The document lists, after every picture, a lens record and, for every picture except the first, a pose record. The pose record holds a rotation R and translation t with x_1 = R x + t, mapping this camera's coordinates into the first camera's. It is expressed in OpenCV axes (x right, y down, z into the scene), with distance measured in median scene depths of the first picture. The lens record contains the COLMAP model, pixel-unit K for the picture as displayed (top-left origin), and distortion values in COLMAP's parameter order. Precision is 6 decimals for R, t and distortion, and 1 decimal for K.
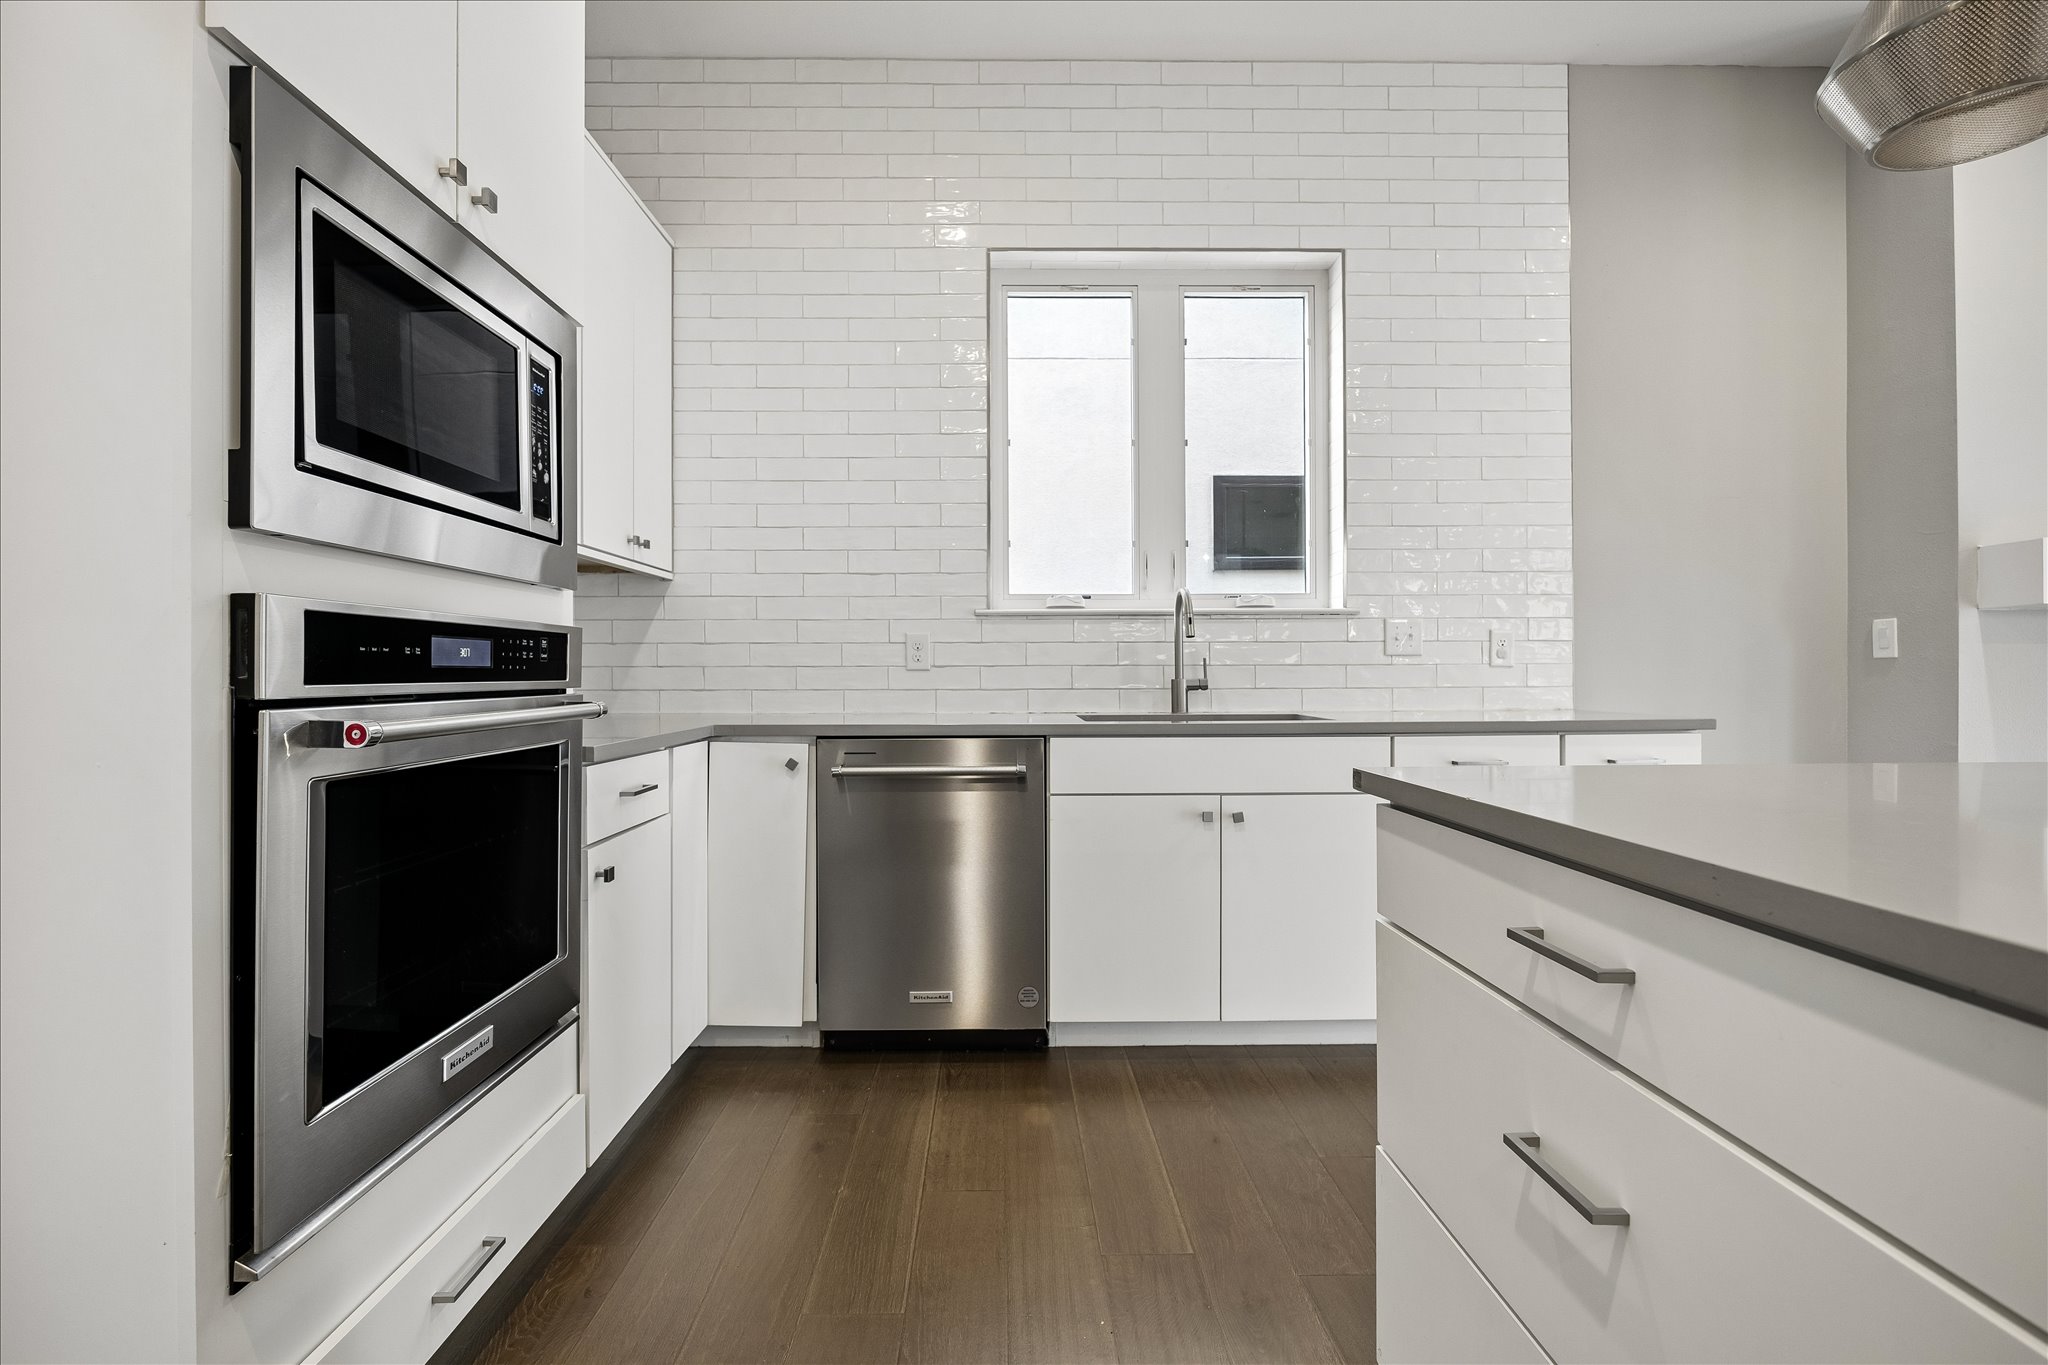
lens RADIAL K [[959.2, 0, 1013.2], [0, 959.2, 671.1], [0, 0, 1]] dist [-0.001485, 0.000062]
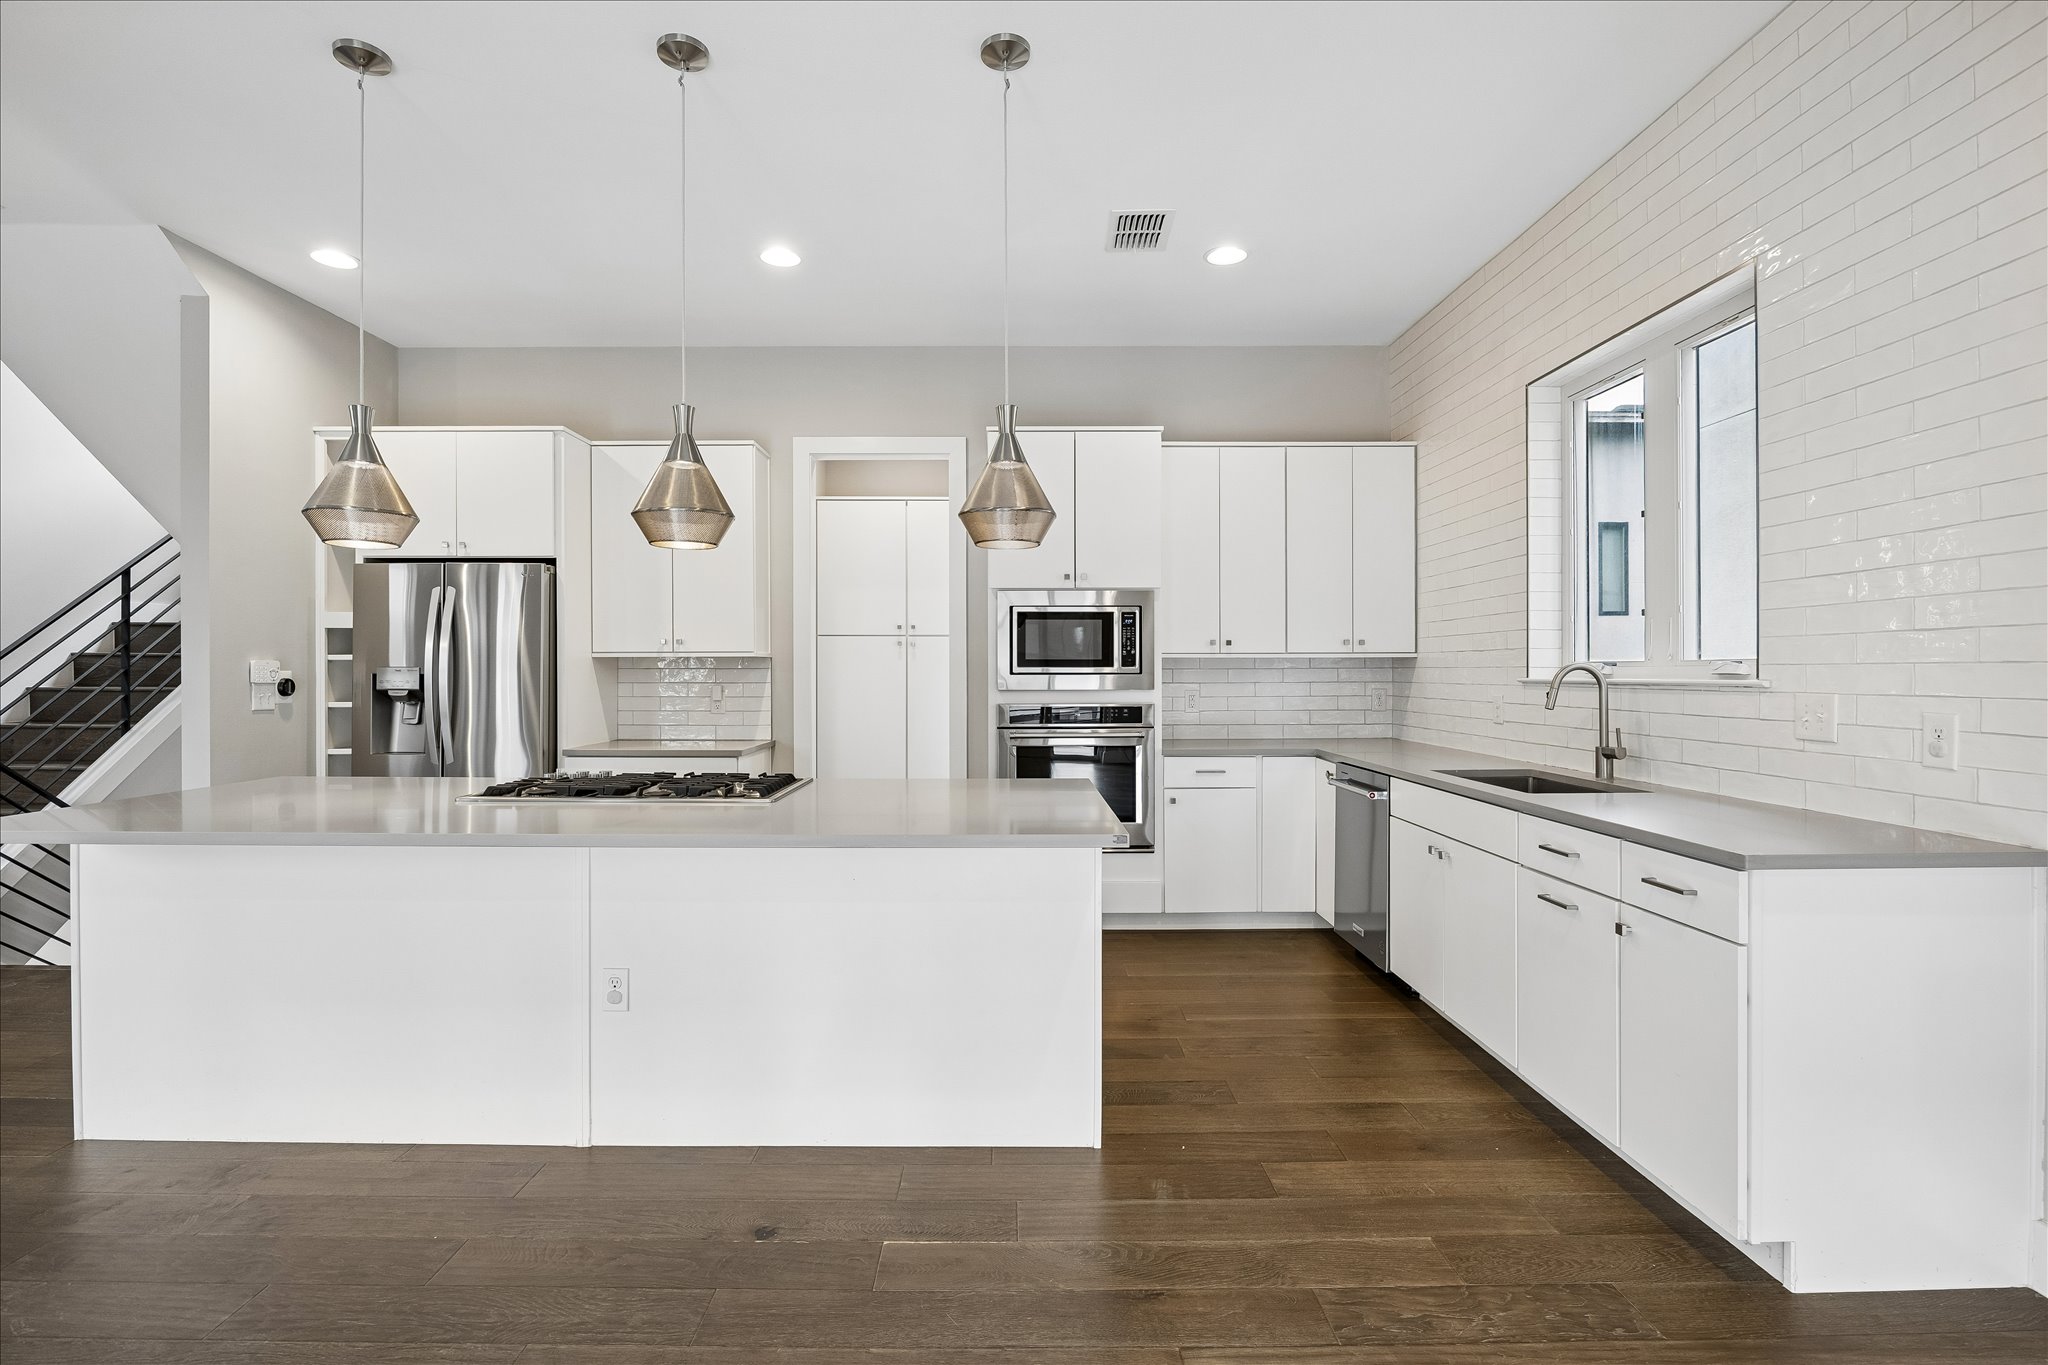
lens RADIAL K [[937.7, 0, 1020.0], [0, 937.7, 675.9], [0, 0, 1]] dist [-0.013979, -0.000089]
pose [[-0.006319, 0.007631, -0.999951, 1.306813], [0.004420, 0.999961, 0.007603, -0.087261], [0.999970, -0.004372, -0.006353, 0.393436]]
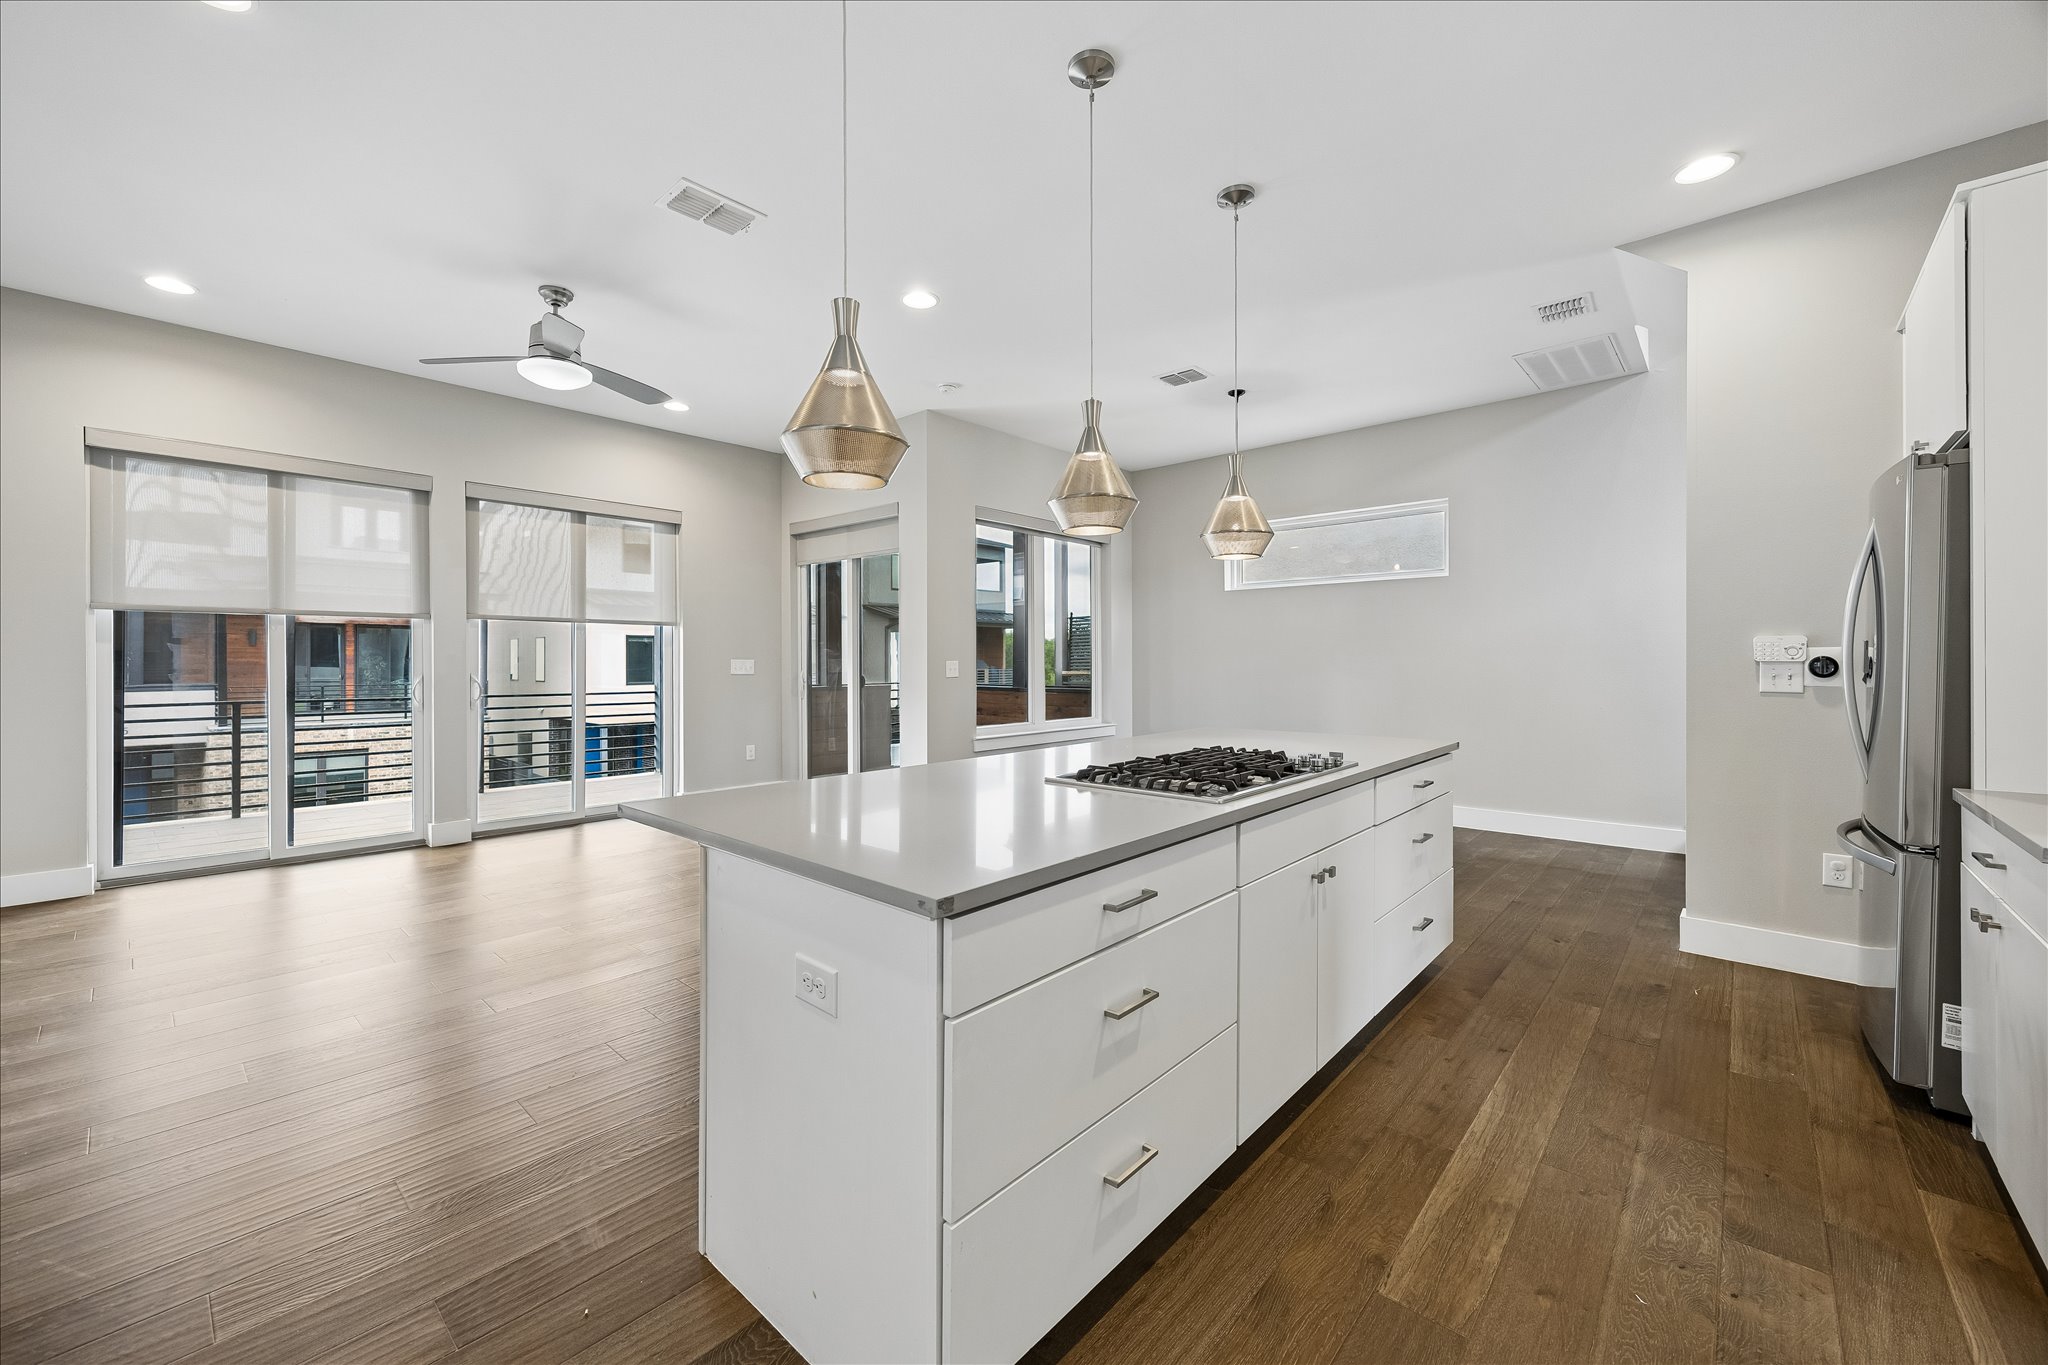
lens RADIAL K [[805.3, 0, 1012.5], [0, 805.3, 666.3], [0, 0, 1]] dist [0.006644, -0.000140]
pose [[-0.727992, 0.000282, 0.685585, -0.148130], [0.002138, 0.999996, 0.001859, -0.067076], [-0.685582, 0.002819, -0.727990, 0.742204]]
